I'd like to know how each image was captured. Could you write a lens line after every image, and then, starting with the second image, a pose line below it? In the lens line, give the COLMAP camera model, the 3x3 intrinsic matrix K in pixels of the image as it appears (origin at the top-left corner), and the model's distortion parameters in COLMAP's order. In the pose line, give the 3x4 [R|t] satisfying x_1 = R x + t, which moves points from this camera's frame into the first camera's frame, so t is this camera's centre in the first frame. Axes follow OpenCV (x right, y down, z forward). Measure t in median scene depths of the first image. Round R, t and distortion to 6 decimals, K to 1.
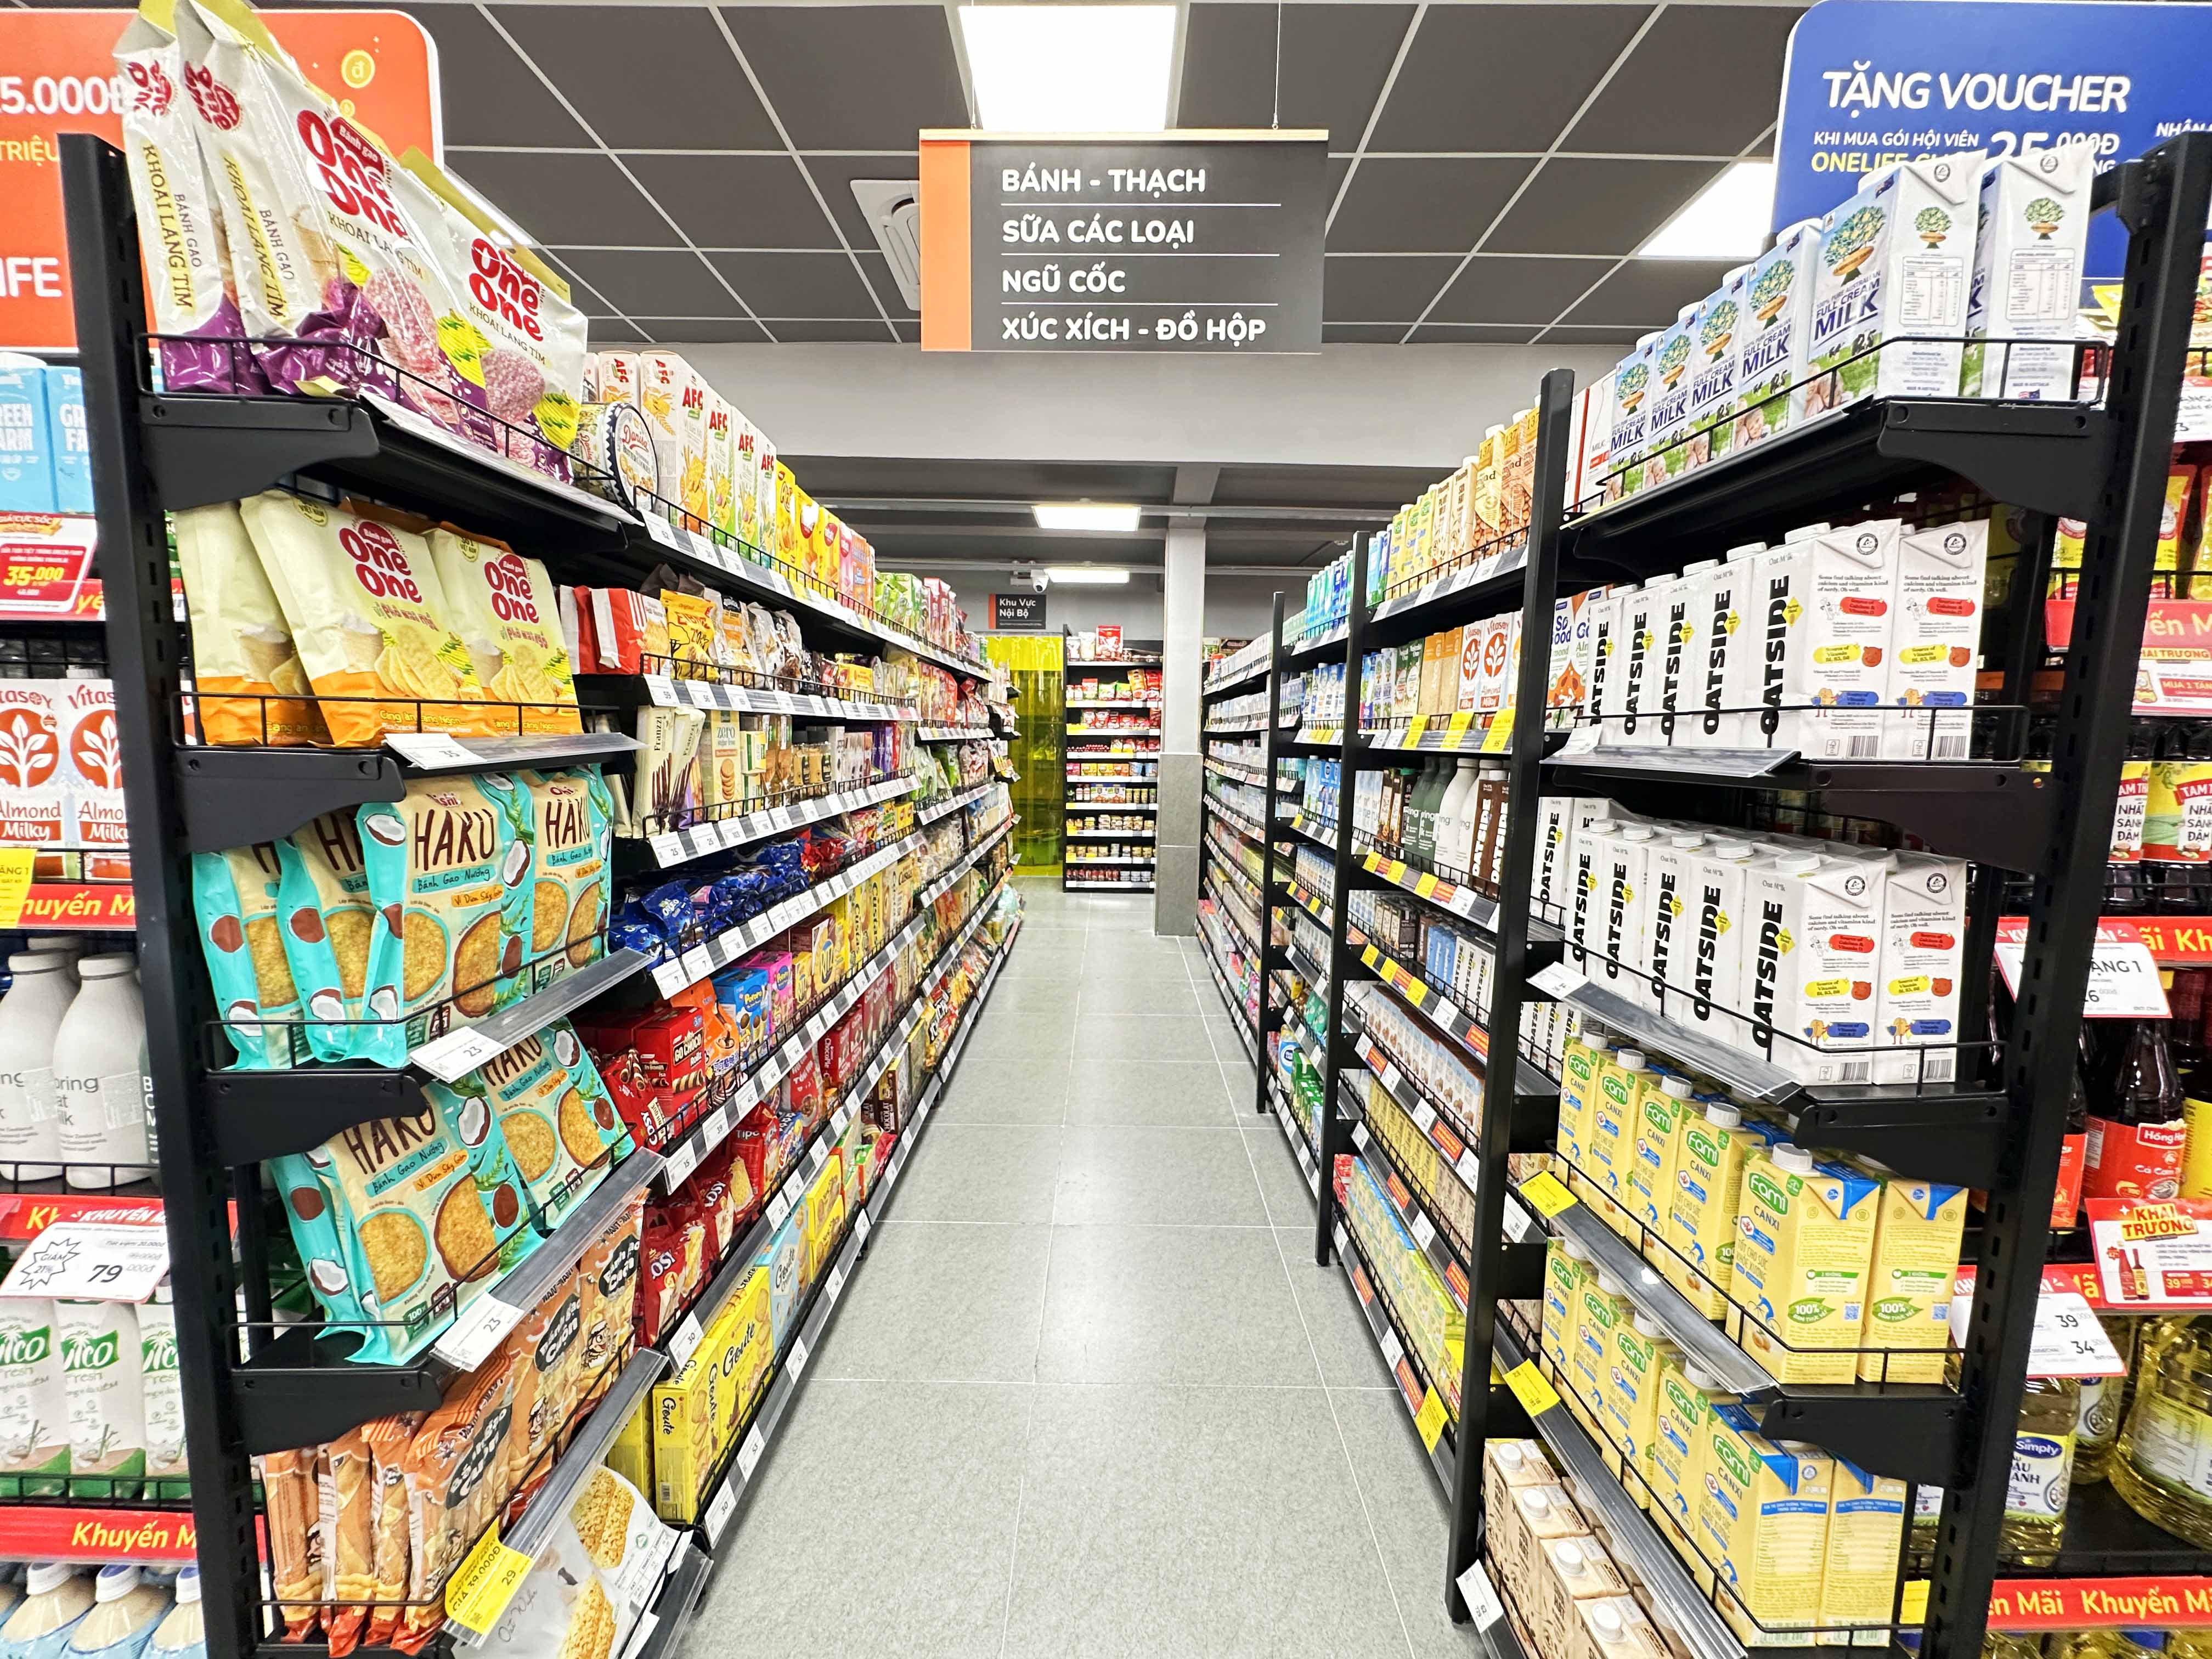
lens RADIAL K [[884.0, 0, 1106.0], [0, 884.0, 829.5], [0, 0, 1]] dist [-0.002679, -0.000120]
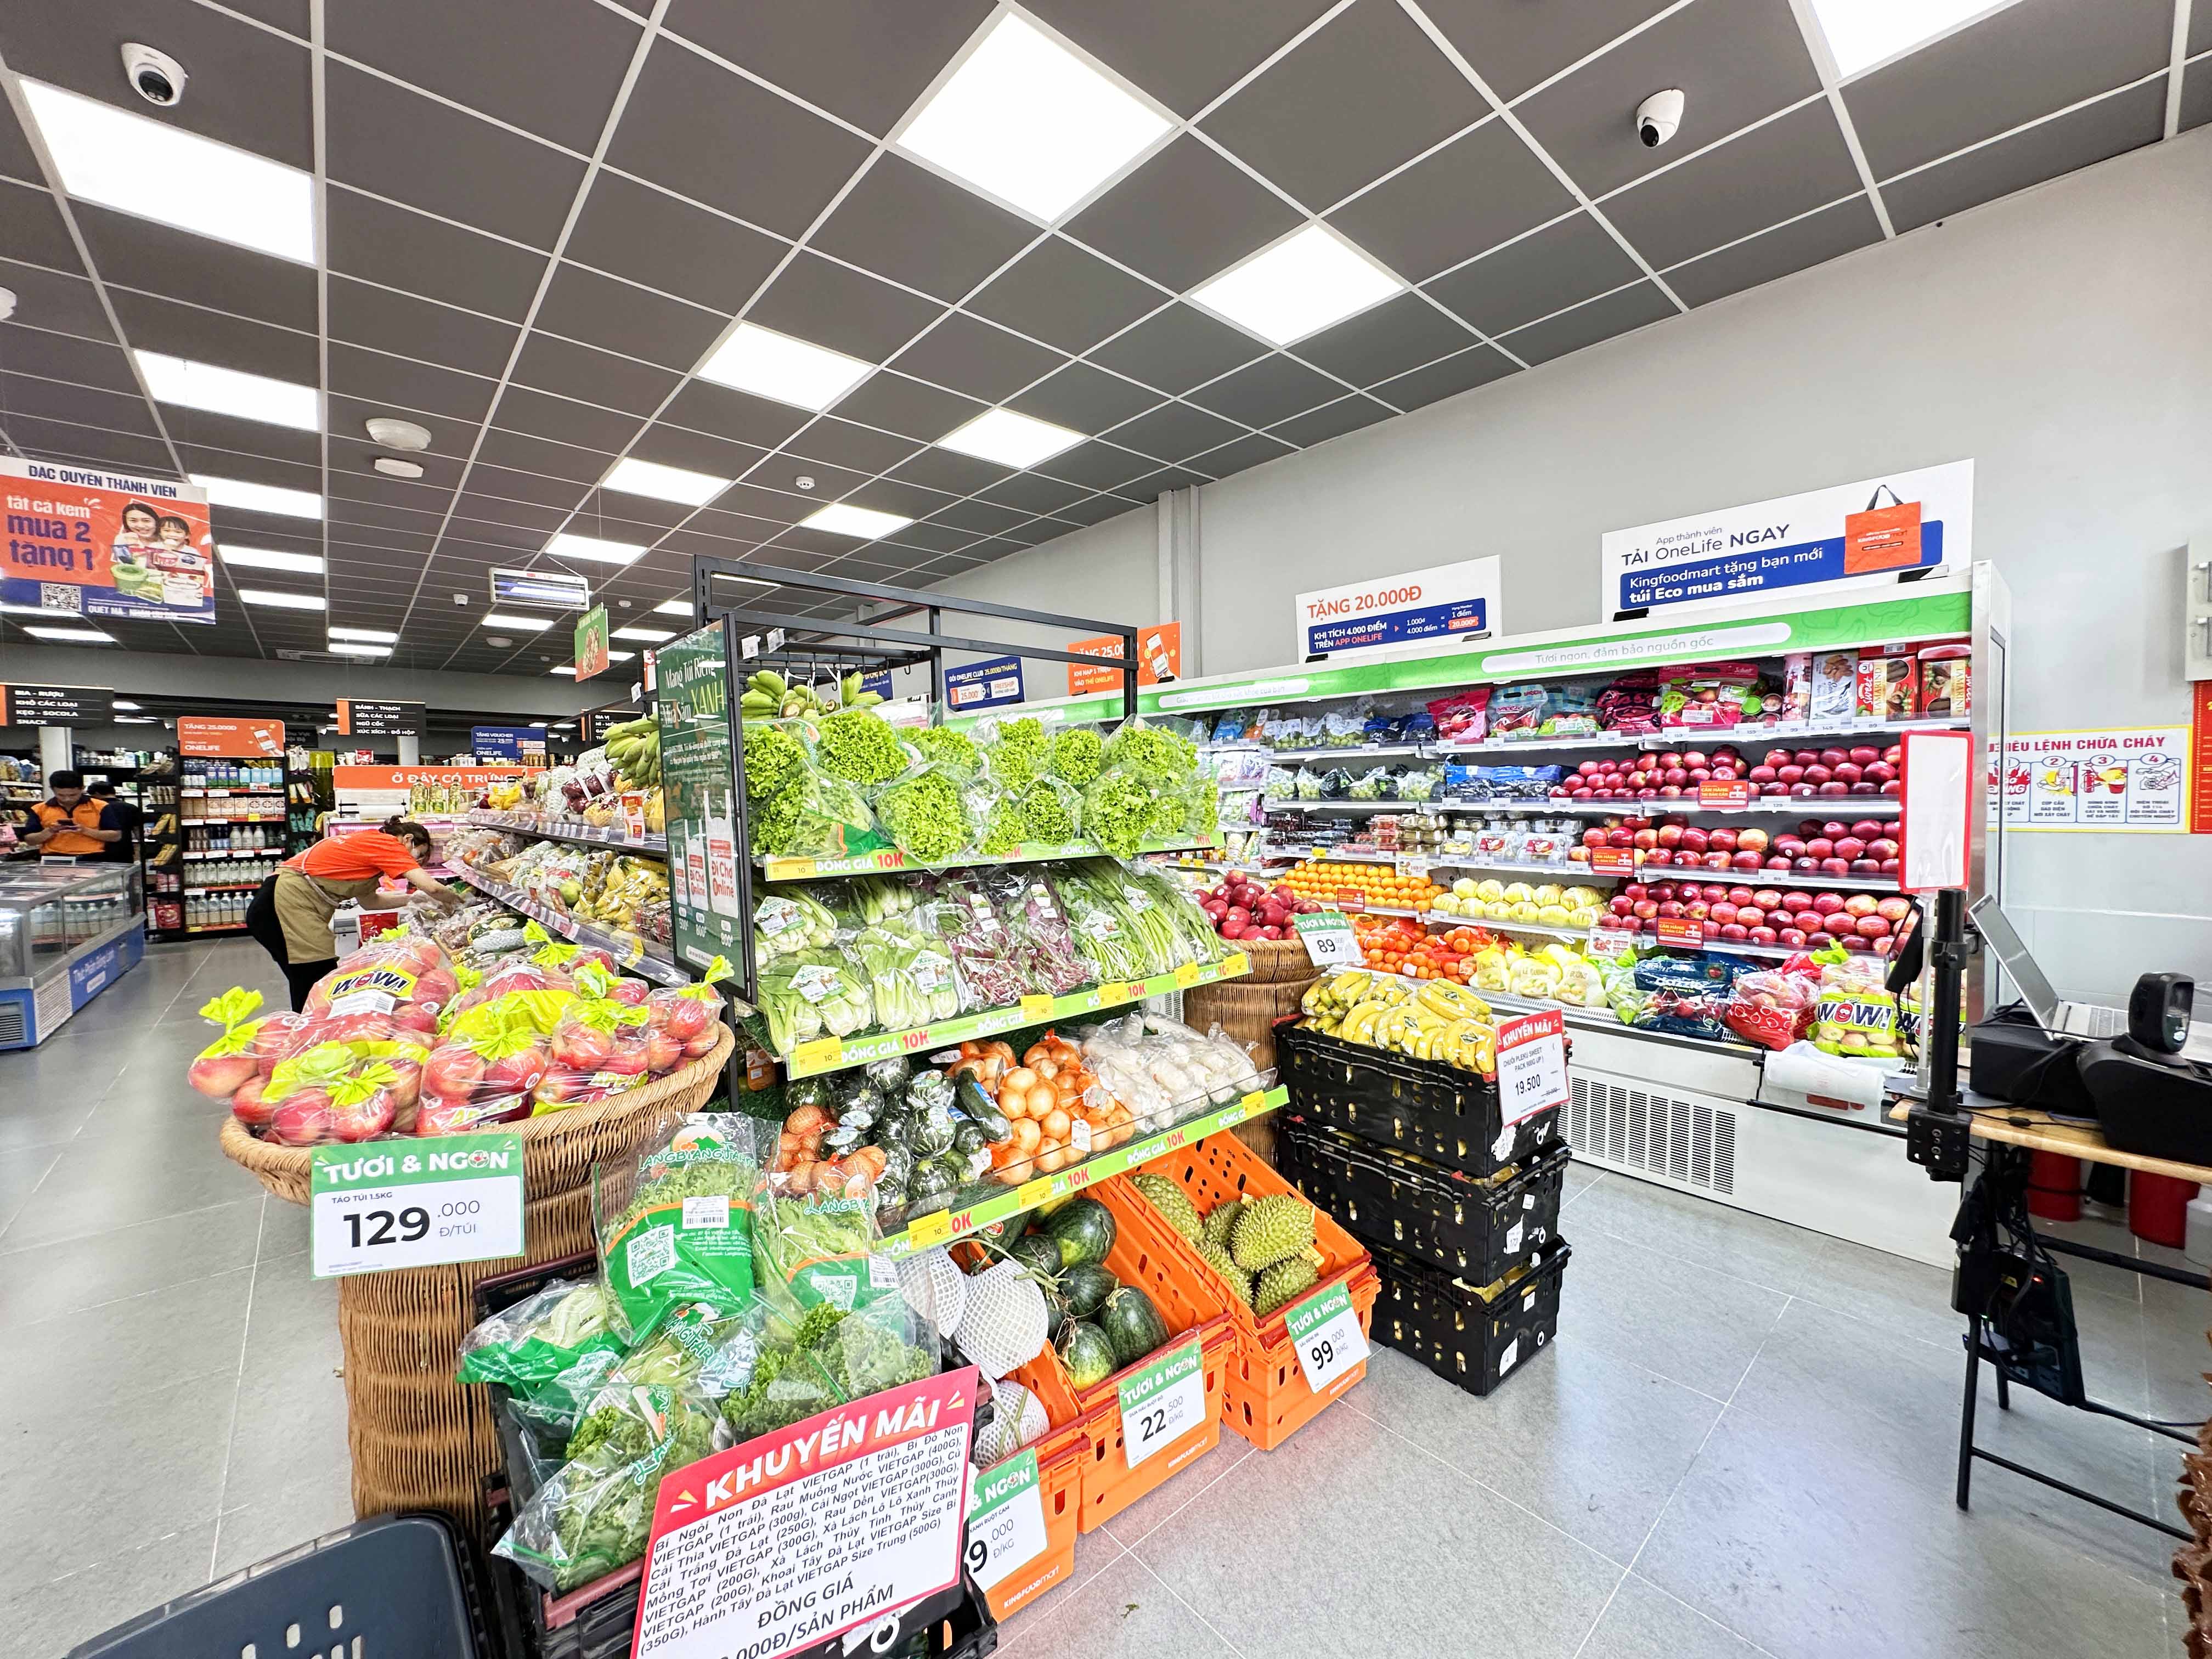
lens RADIAL K [[884.0, 0, 1106.0], [0, 884.0, 829.5], [0, 0, 1]] dist [-0.002679, -0.000120]
pose [[0.746288, -0.049884, 0.663751, -0.328037], [0.096744, 0.994728, -0.034016, 0.747657], [-0.658555, 0.089600, 0.747180, -6.558452]]
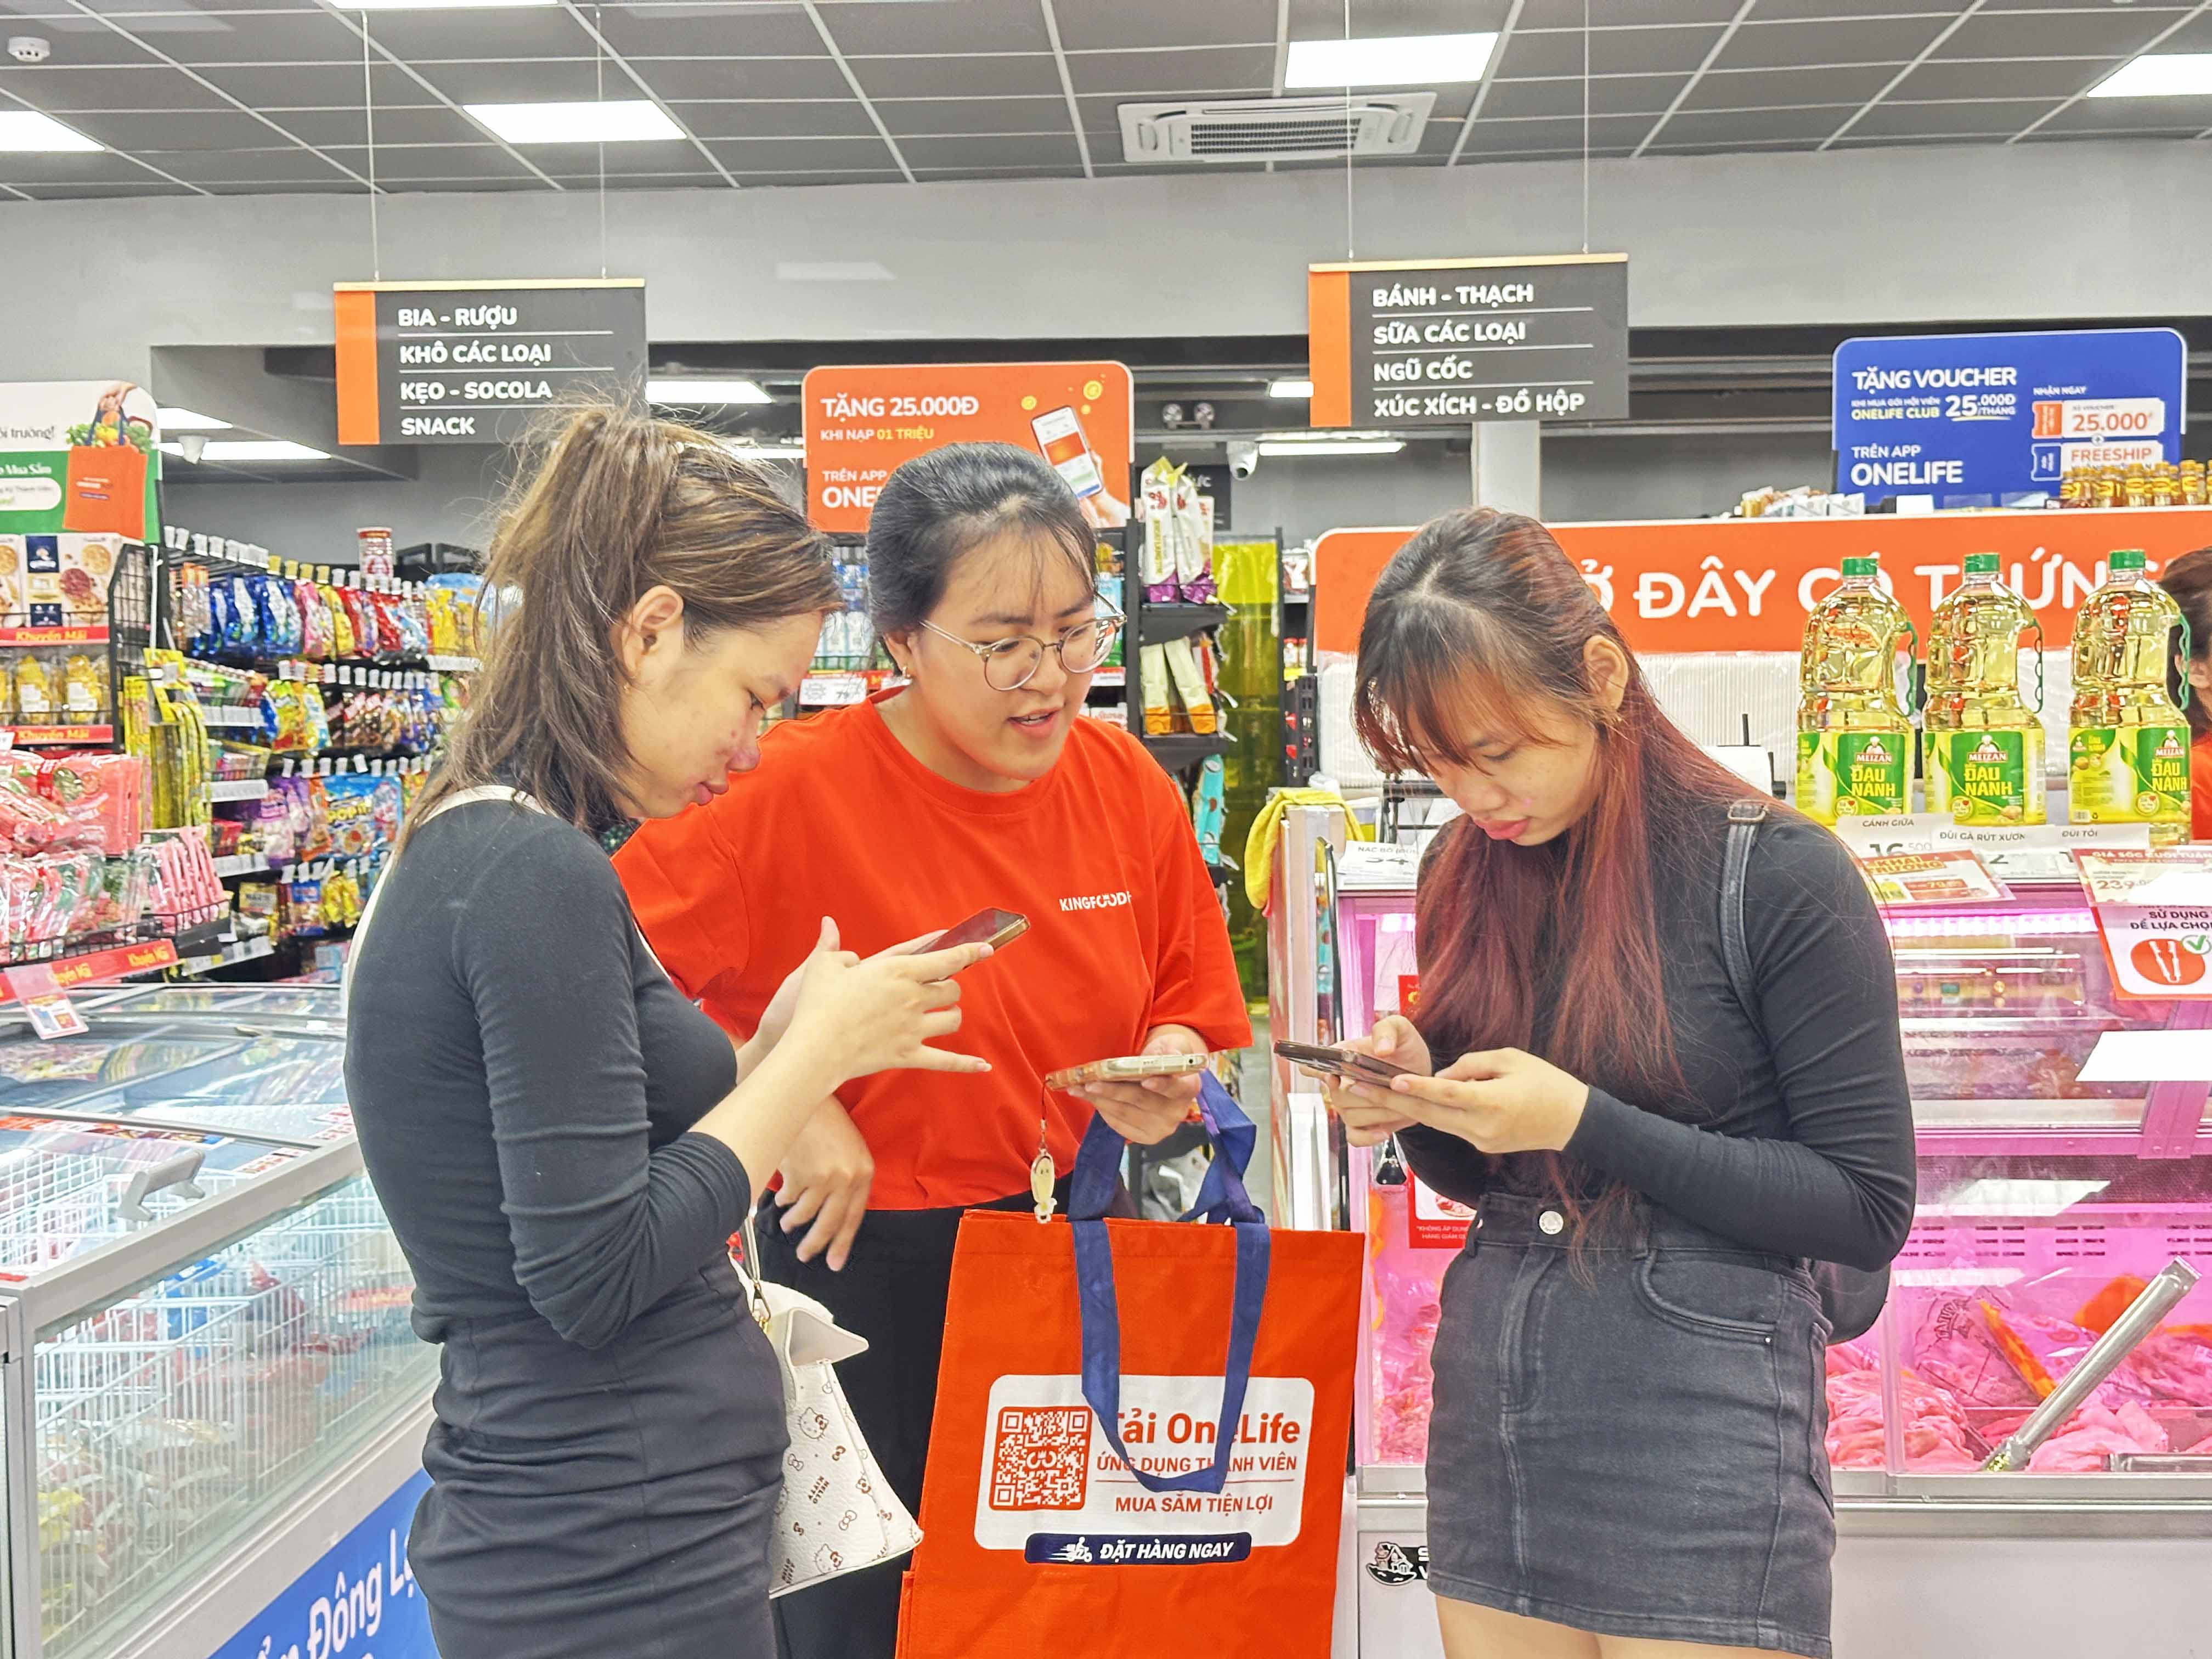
lens RADIAL K [[3116.8, 0, 1106.0], [0, 3116.8, 829.5], [0, 0, 1]] dist [0.159105, -0.092592]
pose [[0.999015, -0.028255, -0.034222, -0.373727], [0.025470, 0.996531, -0.079234, 0.392471], [0.036342, 0.078285, 0.996268, -3.519284]]
